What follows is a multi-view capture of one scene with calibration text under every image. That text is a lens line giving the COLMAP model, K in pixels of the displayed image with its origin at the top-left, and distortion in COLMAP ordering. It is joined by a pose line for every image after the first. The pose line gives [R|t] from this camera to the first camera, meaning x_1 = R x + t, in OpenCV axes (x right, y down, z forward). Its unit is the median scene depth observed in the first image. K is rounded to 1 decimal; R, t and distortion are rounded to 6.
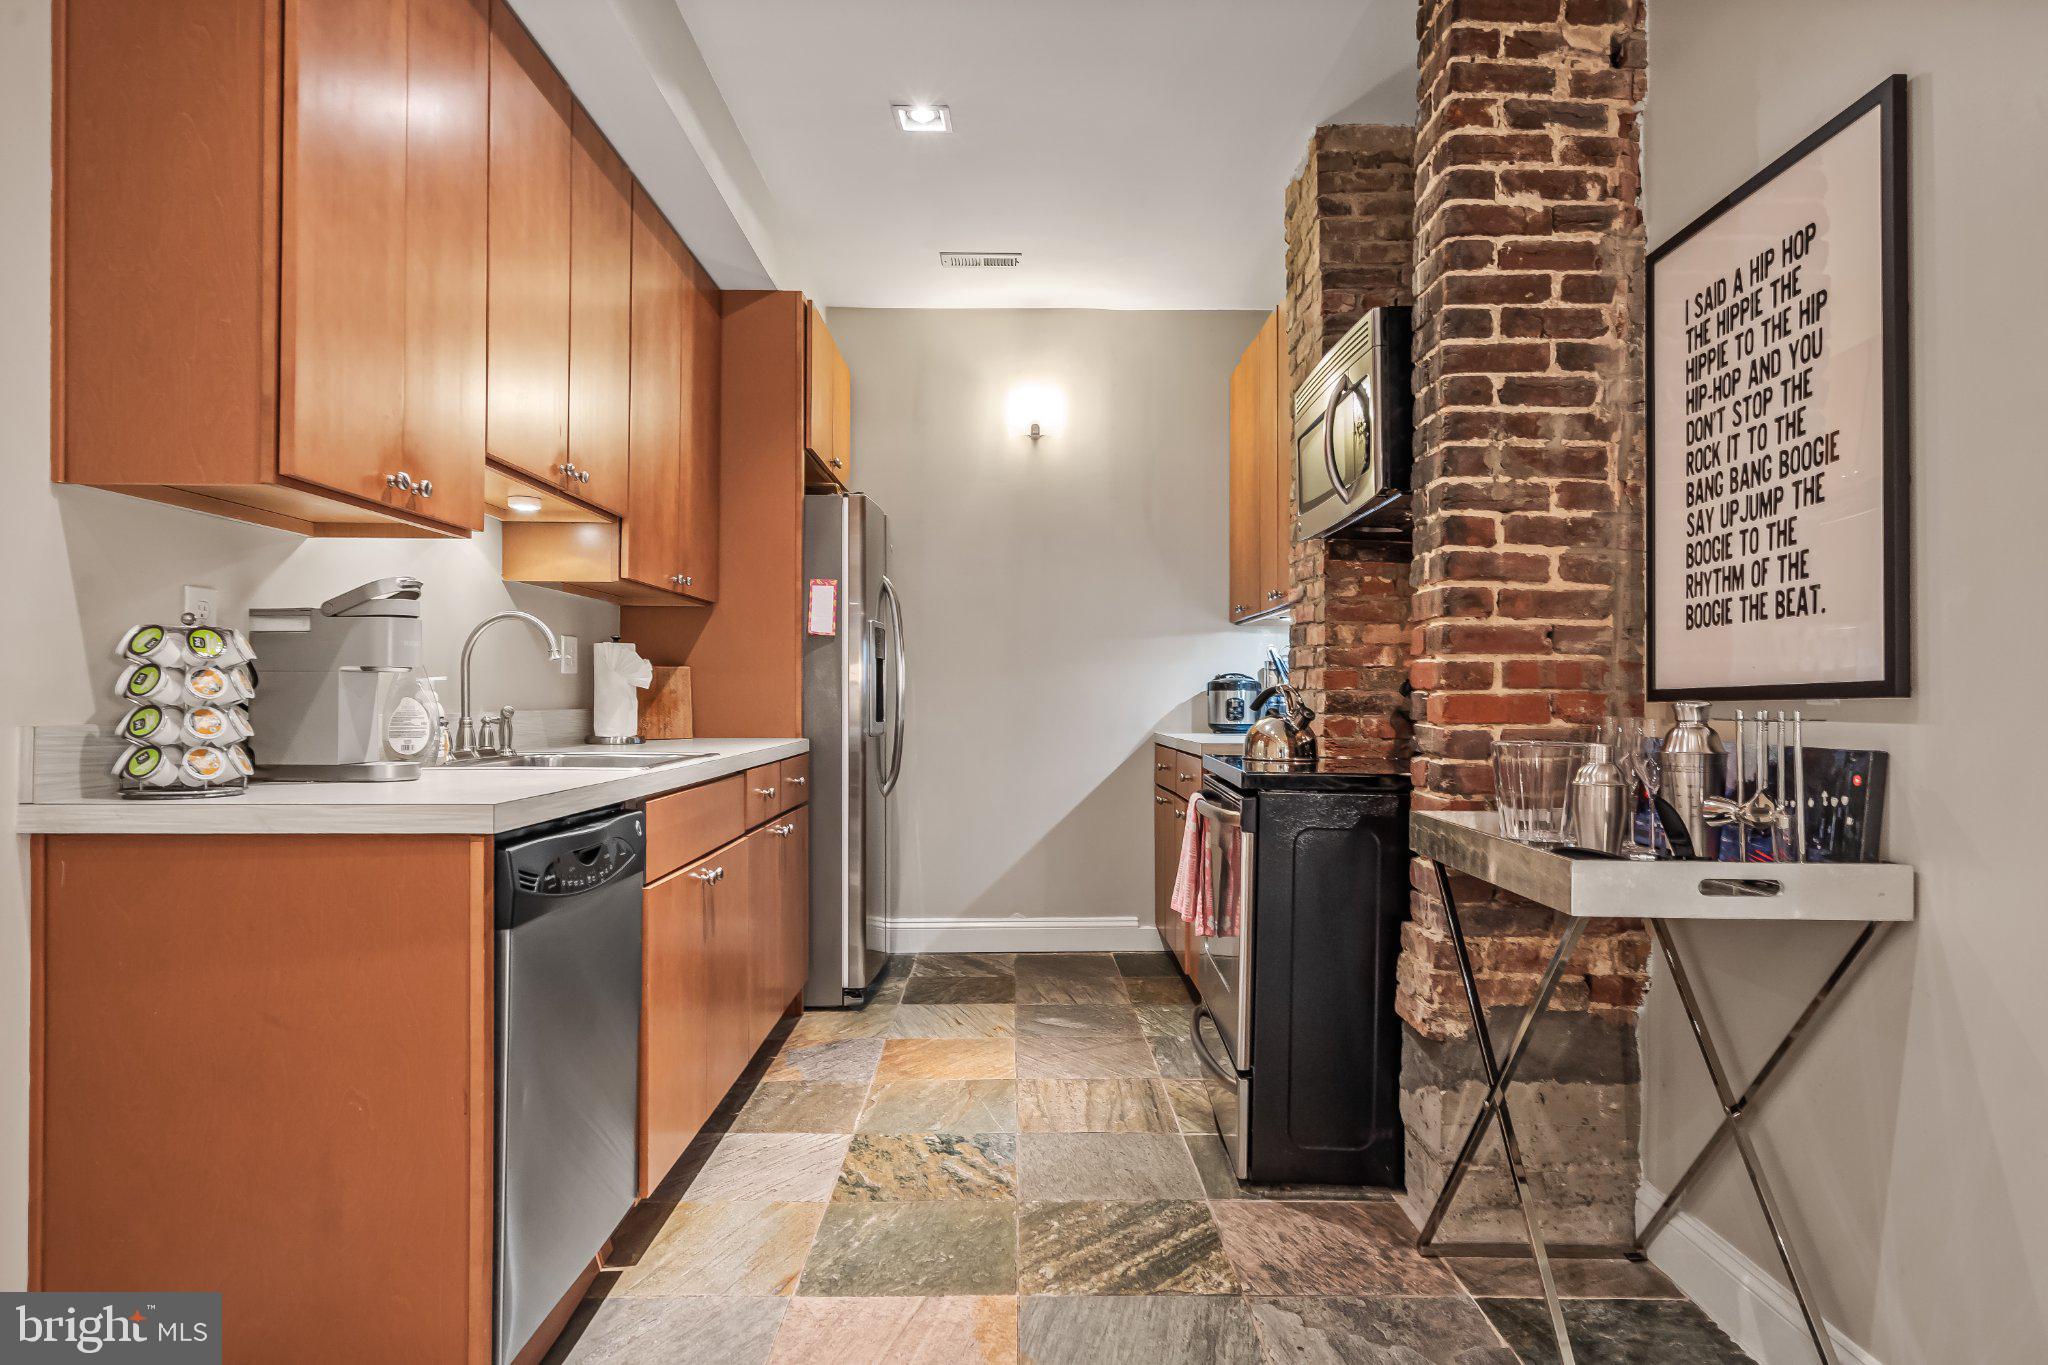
lens RADIAL K [[1194.8, 0, 1018.3], [0, 1194.8, 680.2], [0, 0, 1]] dist [-0.002932, -0.000041]
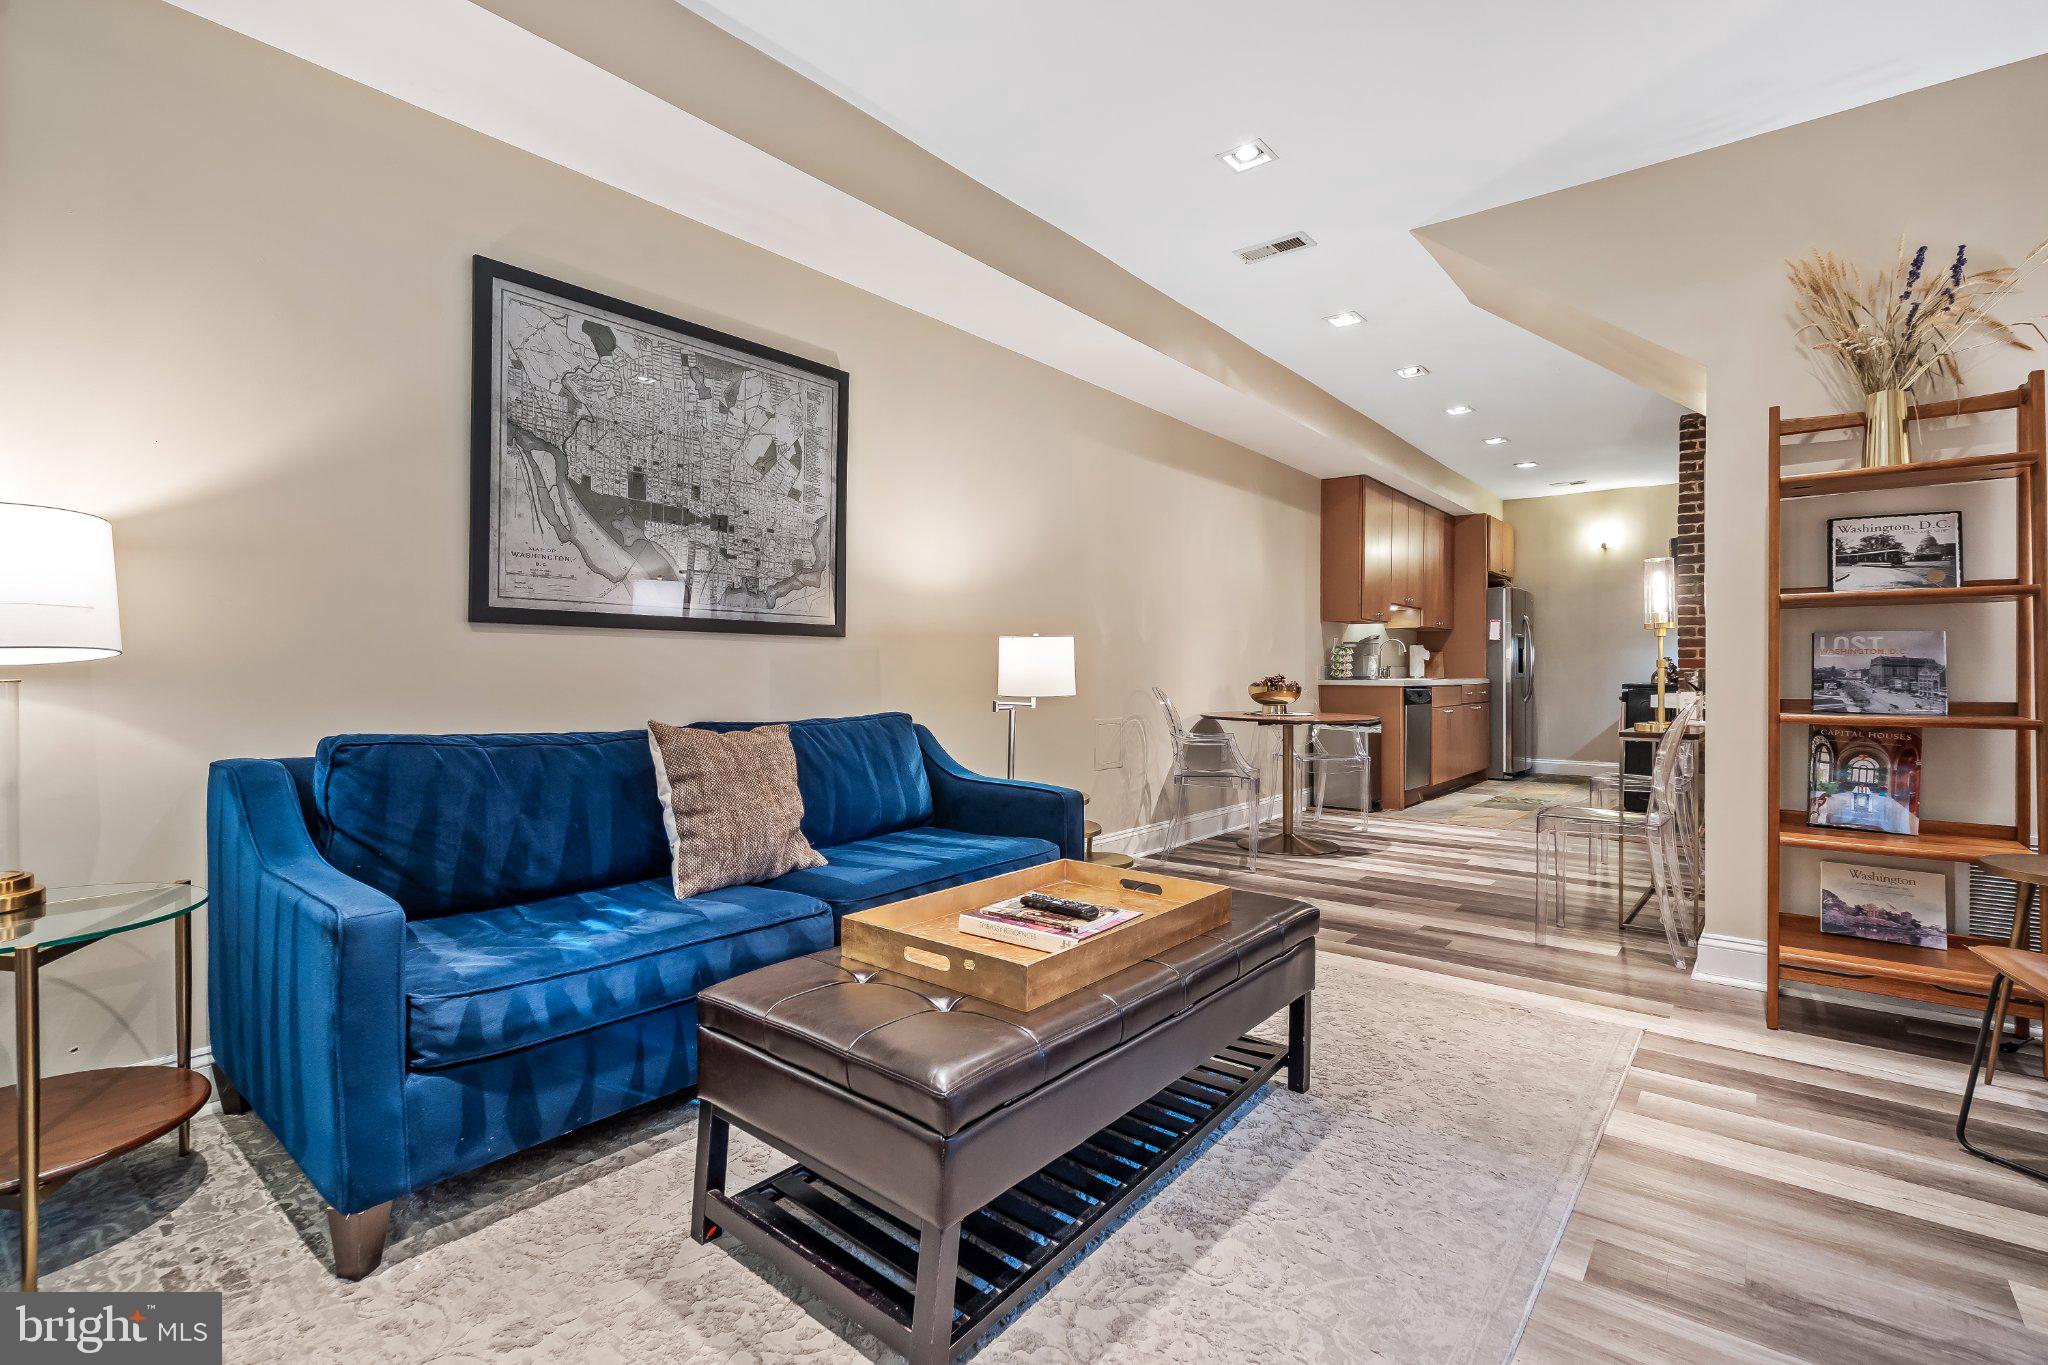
lens RADIAL K [[929.7, 0, 1009.5], [0, 929.7, 665.5], [0, 0, 1]] dist [-0.005828, 0.001438]
pose [[0.764362, -0.004455, -0.644772, 0.422825], [0.007585, 0.999969, 0.002082, 0.007529], [0.644743, -0.006482, 0.764372, -1.579400]]
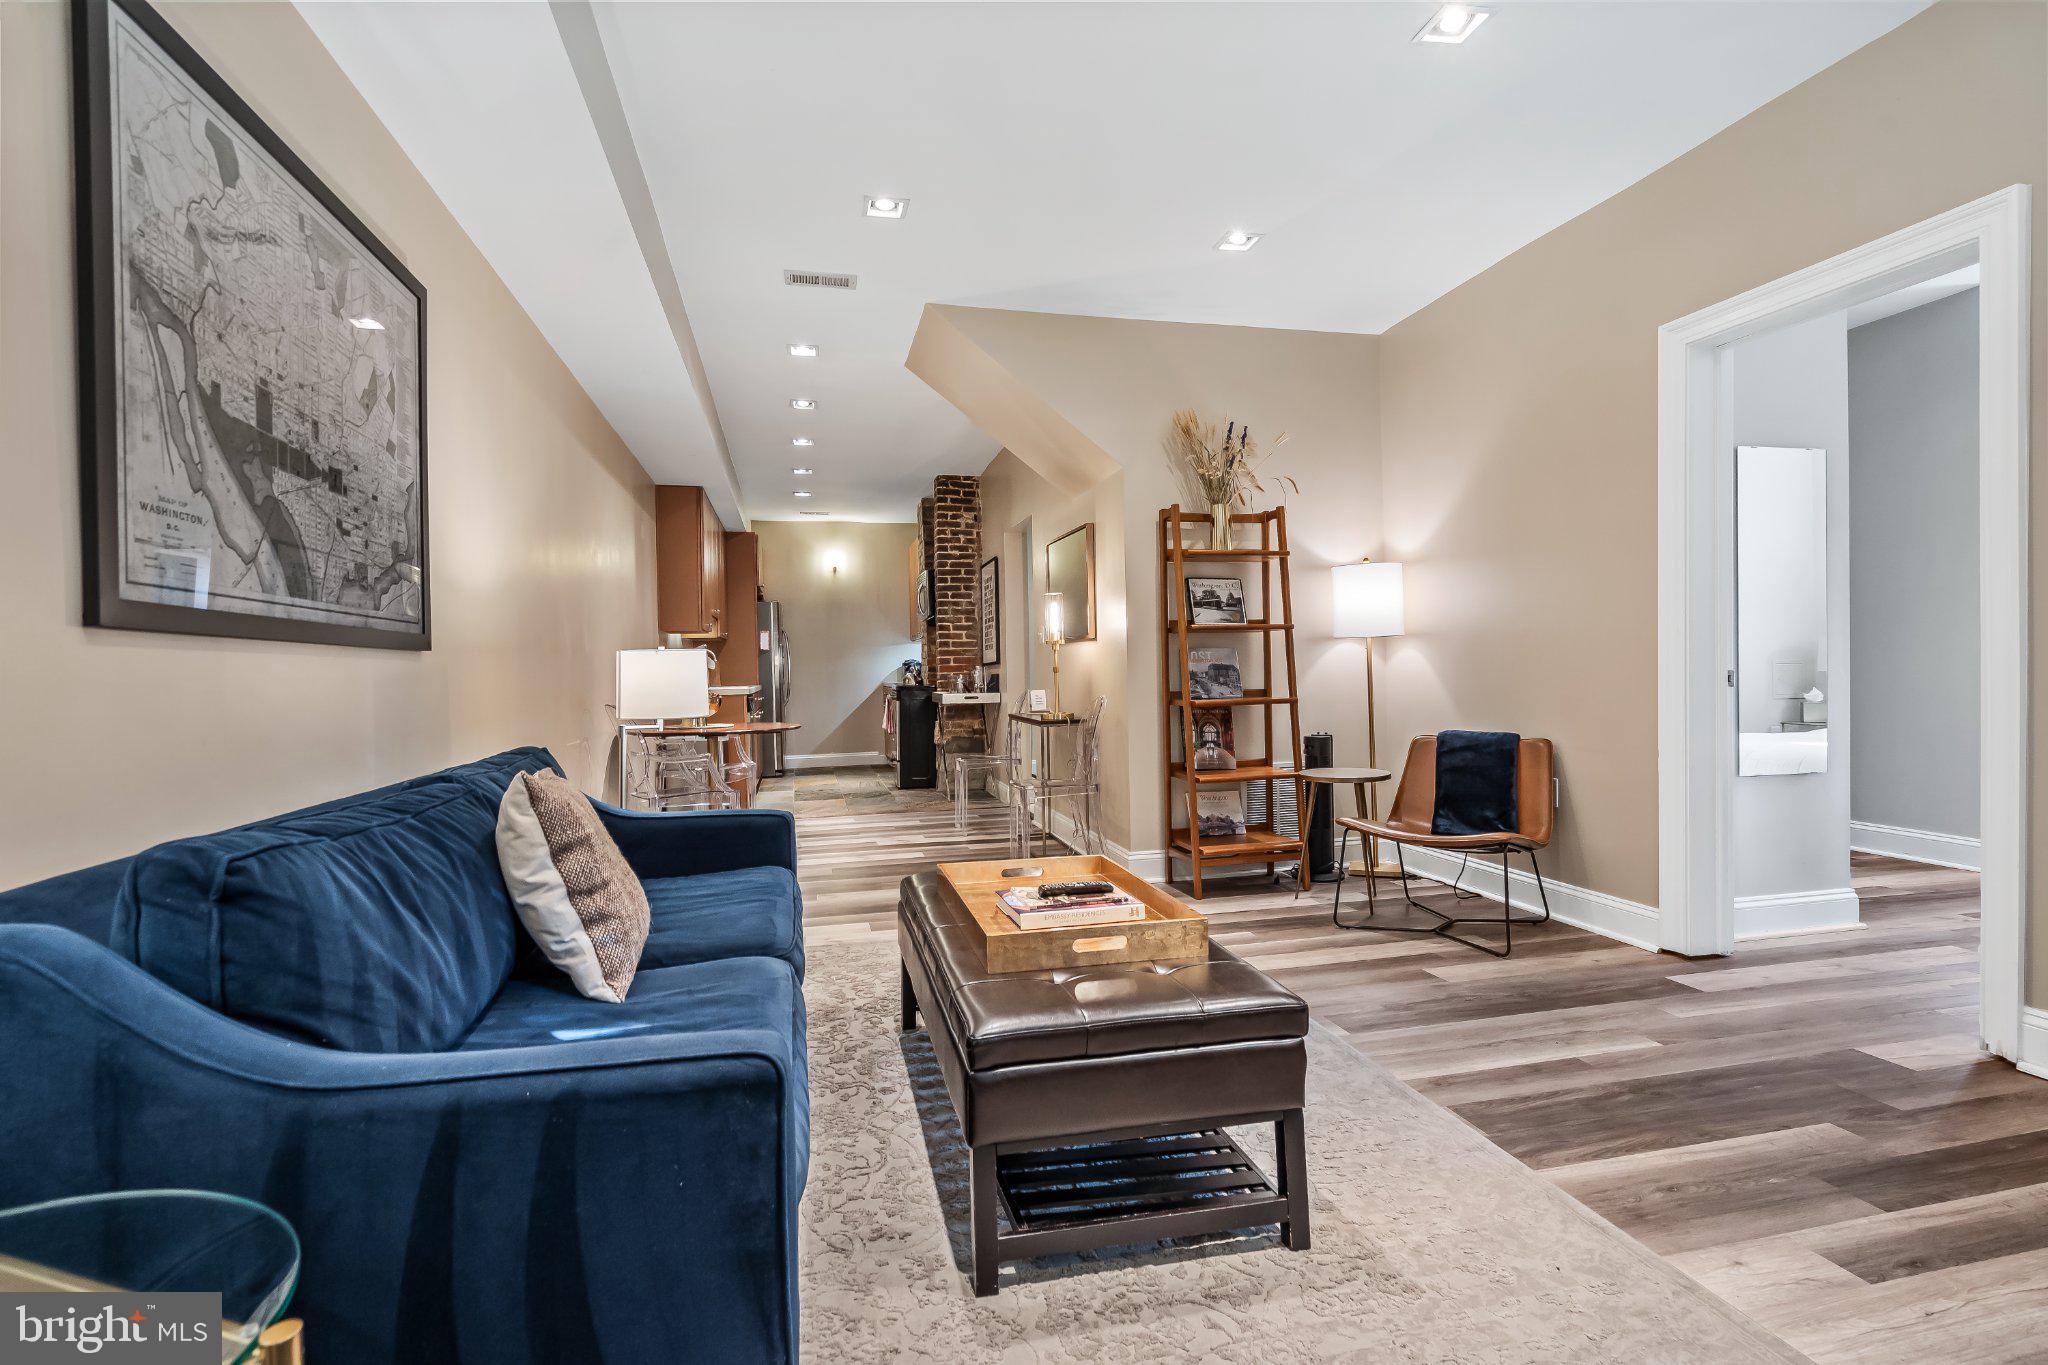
lens RADIAL K [[977.1, 0, 1013.3], [0, 977.1, 677.4], [0, 0, 1]] dist [-0.001891, 0.000563]
pose [[0.977274, -0.024780, 0.210525, -0.092720], [0.020965, 0.999573, 0.020331, -0.007867], [-0.210939, -0.015456, 0.977377, -1.785094]]
